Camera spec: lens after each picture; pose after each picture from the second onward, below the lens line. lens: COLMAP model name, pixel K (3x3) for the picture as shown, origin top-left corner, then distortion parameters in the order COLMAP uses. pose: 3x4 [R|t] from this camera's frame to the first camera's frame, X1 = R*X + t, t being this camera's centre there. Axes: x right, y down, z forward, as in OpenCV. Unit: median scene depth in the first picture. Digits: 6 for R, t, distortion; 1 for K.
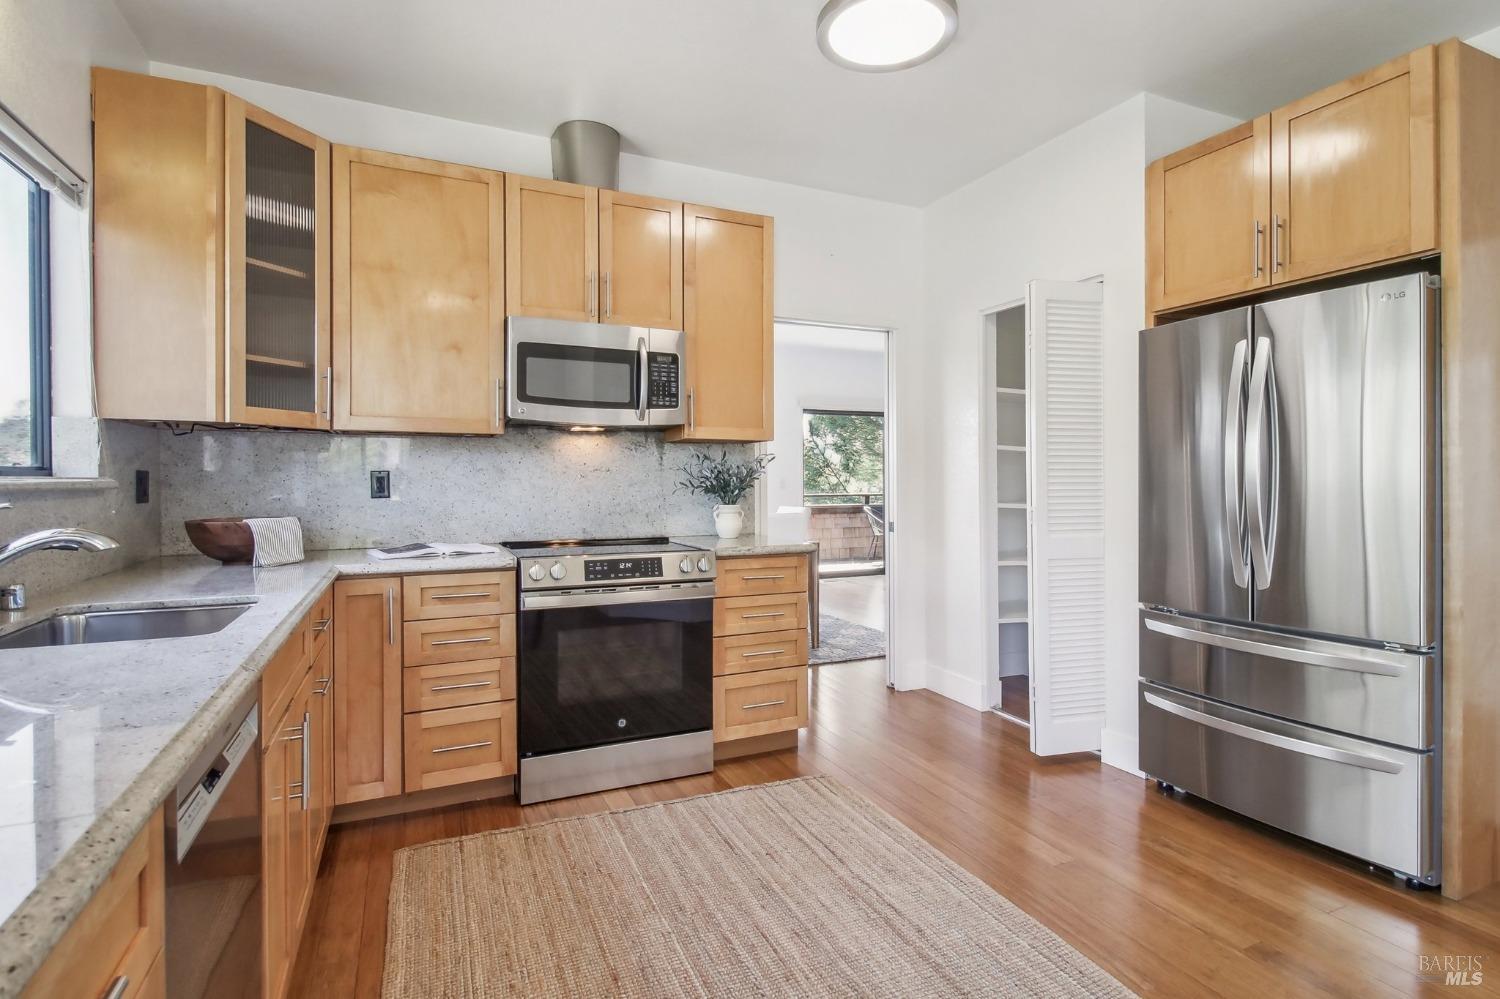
lens RADIAL K [[765.6, 0, 751.9], [0, 765.6, 483.0], [0, 0, 1]] dist [0.004300, 0.000054]
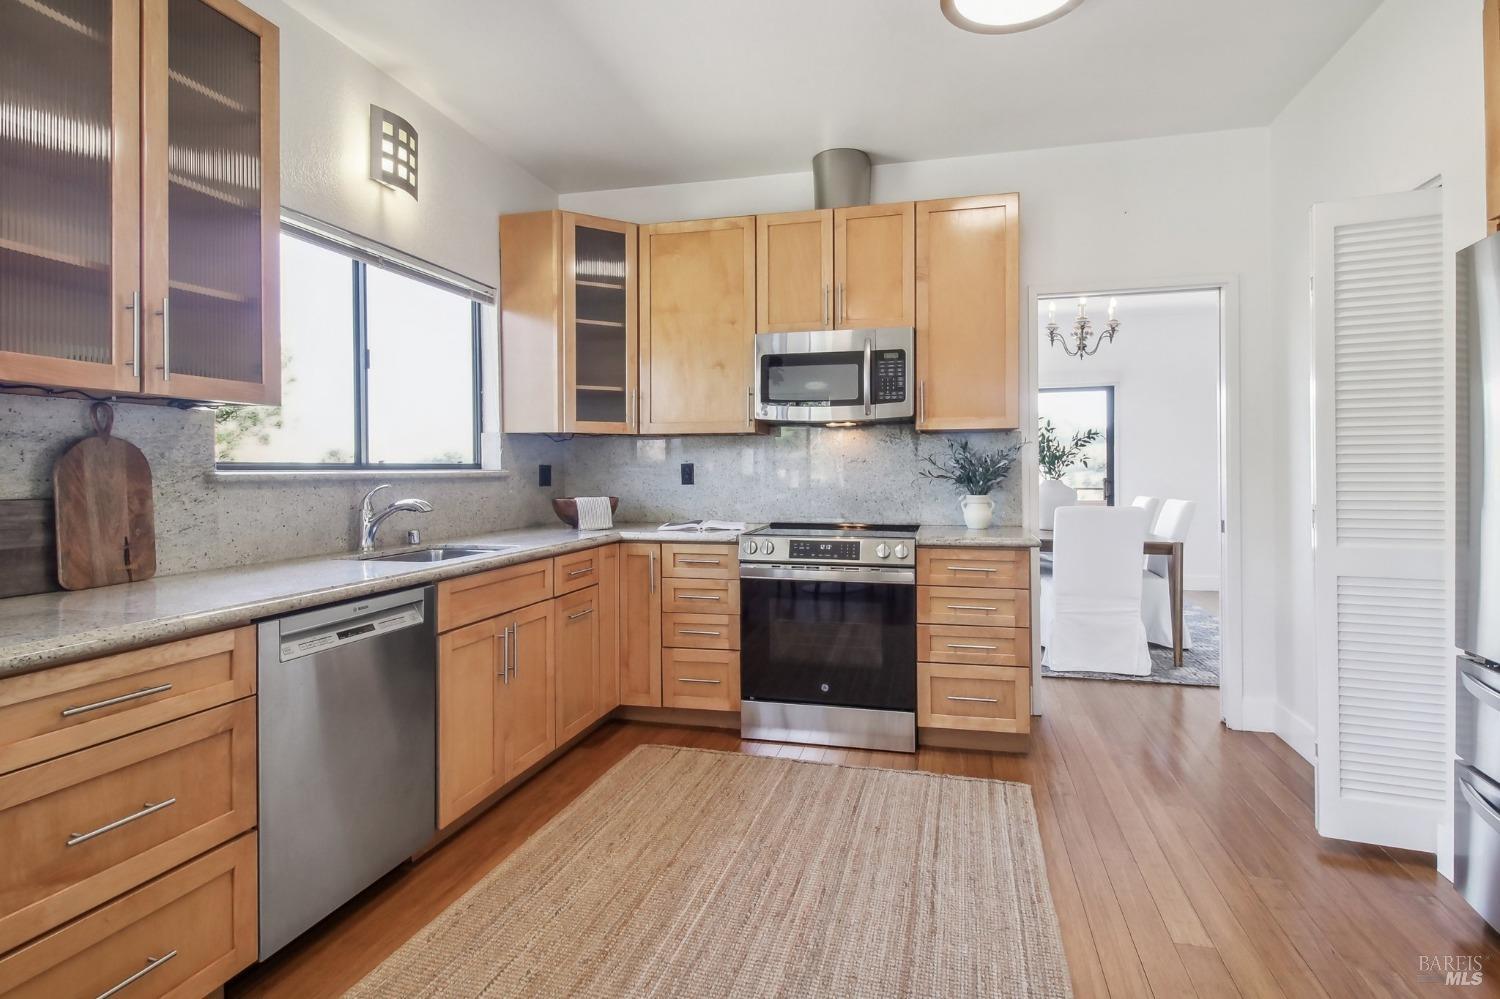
lens RADIAL K [[766.2, 0, 751.4], [0, 766.2, 472.4], [0, 0, 1]] dist [-0.001777, -0.000263]
pose [[0.769715, 0.000232, -0.638387, 0.456921], [0.000213, 1.000000, 0.000620, -0.001689], [0.638387, -0.000613, 0.769715, 0.069924]]
